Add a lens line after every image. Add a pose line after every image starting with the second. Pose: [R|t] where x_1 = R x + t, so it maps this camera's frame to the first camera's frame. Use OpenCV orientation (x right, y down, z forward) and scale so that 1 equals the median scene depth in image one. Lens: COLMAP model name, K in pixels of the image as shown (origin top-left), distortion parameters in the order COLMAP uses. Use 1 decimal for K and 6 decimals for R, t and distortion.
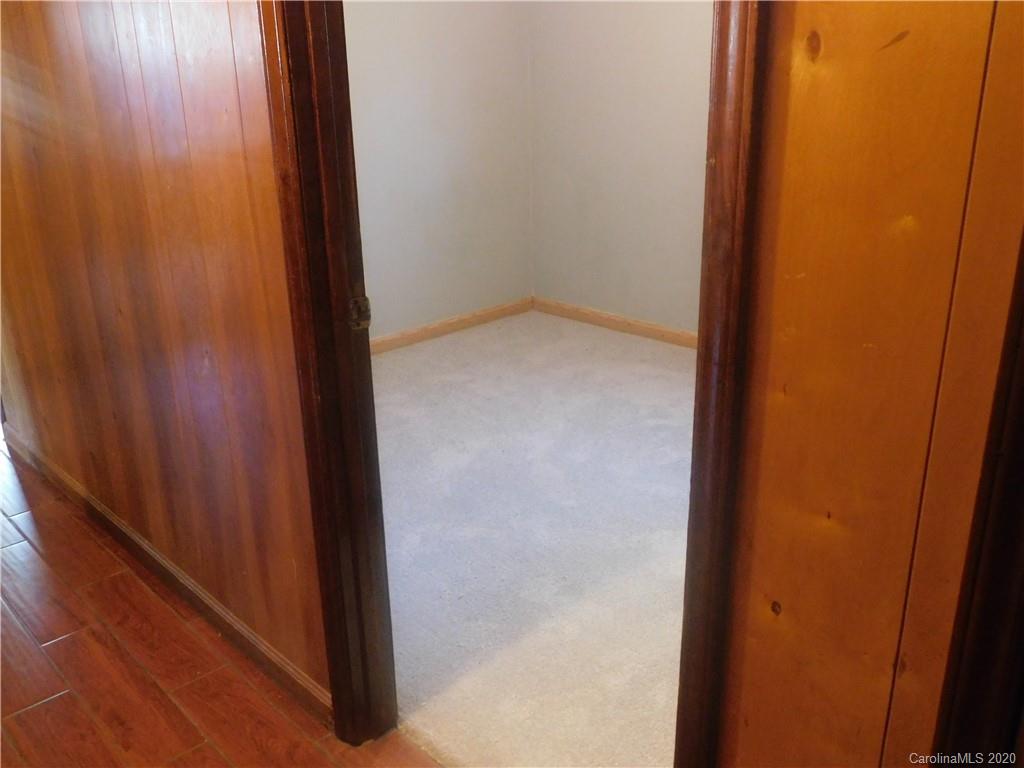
lens RADIAL K [[890.1, 0, 513.8], [0, 890.1, 381.7], [0, 0, 1]] dist [-0.009265, 0.005543]
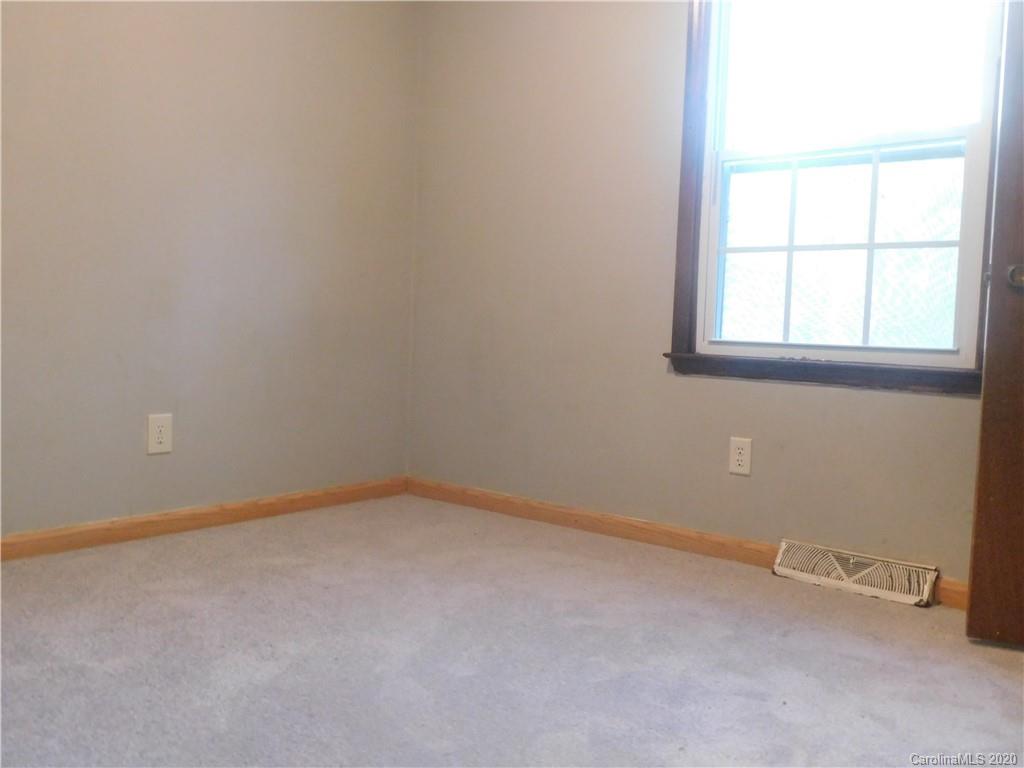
lens RADIAL K [[890.1, 0, 511.3], [0, 890.1, 386.4], [0, 0, 1]] dist [-0.009265, 0.005543]
pose [[0.991826, 0.050433, 0.117208, 0.021015], [-0.016287, 0.961099, -0.275724, 0.052046], [-0.126554, 0.271562, 0.954064, 0.287544]]
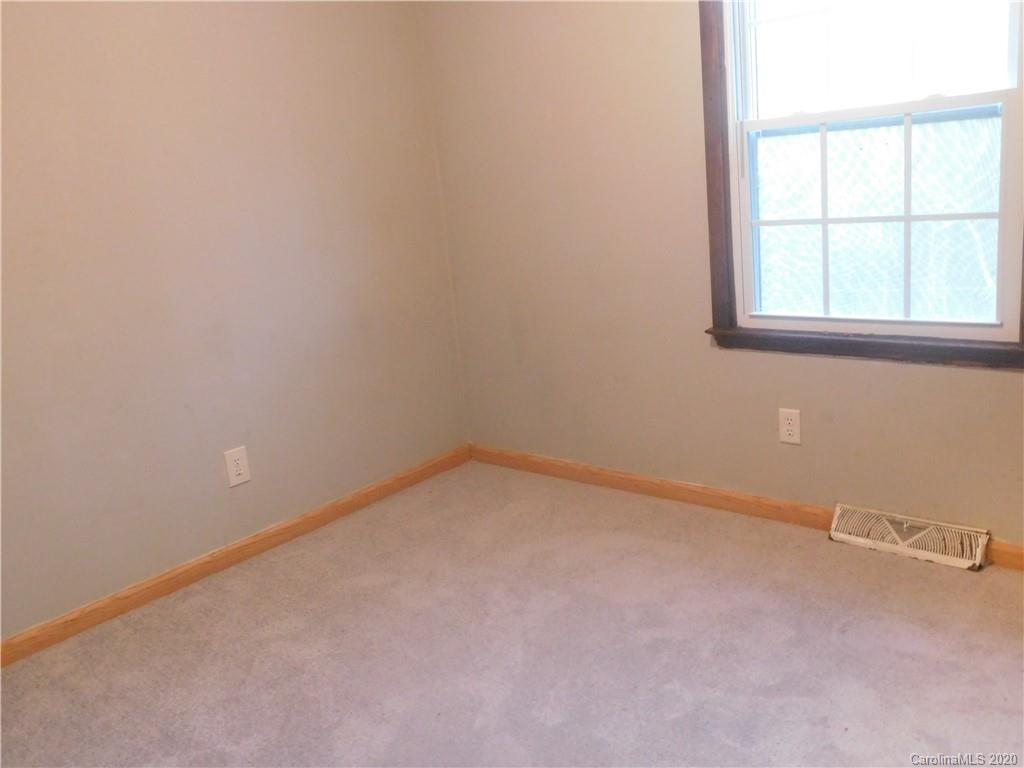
lens RADIAL K [[890.1, 0, 512.3], [0, 890.1, 385.7], [0, 0, 1]] dist [-0.009265, 0.005543]
pose [[0.993862, -0.094399, 0.057678, 0.022955], [0.099877, 0.989867, -0.100937, -0.078650], [-0.047566, 0.106079, 0.993219, 0.238108]]
